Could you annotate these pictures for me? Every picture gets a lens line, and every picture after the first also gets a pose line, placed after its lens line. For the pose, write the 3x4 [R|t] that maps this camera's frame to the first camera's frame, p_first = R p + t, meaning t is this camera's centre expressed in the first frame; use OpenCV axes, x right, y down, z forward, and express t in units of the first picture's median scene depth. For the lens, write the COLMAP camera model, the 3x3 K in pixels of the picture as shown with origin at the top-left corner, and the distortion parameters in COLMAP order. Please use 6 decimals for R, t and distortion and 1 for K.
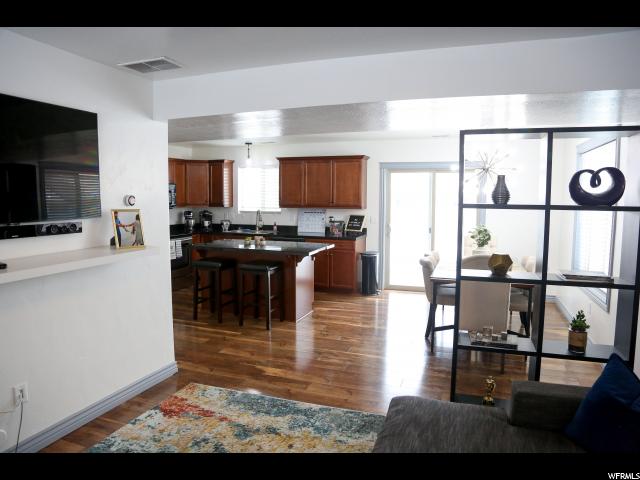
lens RADIAL K [[441.2, 0, 320.0], [0, 441.2, 240.0], [0, 0, 1]] dist [-0.132166, 0.097095]
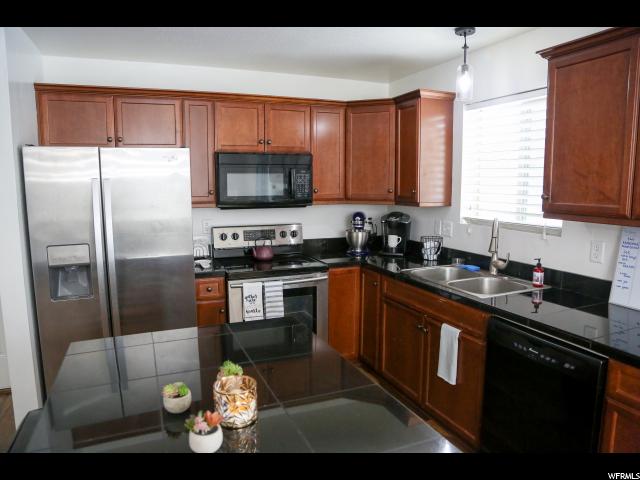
lens RADIAL K [[441.2, 0, 320.0], [0, 441.2, 240.0], [0, 0, 1]] dist [-0.132166, 0.097095]
pose [[0.686634, 0.086855, -0.721796, 0.017344], [-0.064347, 0.996202, 0.058663, -0.063421], [0.724150, 0.006165, 0.689615, 0.658507]]
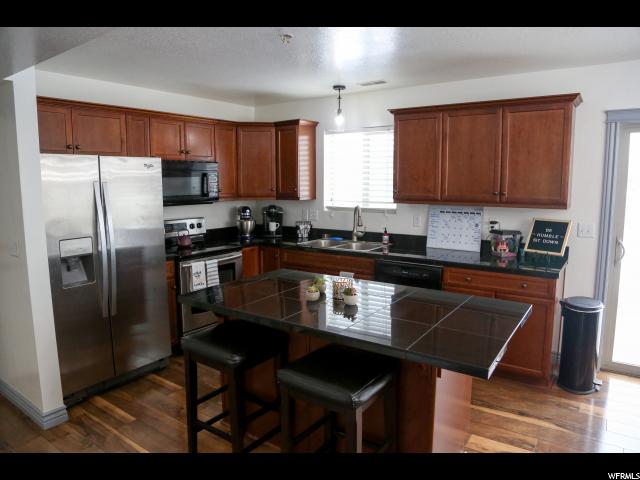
lens RADIAL K [[441.2, 0, 320.0], [0, 441.2, 240.0], [0, 0, 1]] dist [-0.132166, 0.097095]
pose [[0.967483, 0.024328, -0.251762, -0.041370], [-0.015561, 0.999203, 0.036755, -0.044676], [0.252455, -0.031642, 0.967091, 0.436209]]
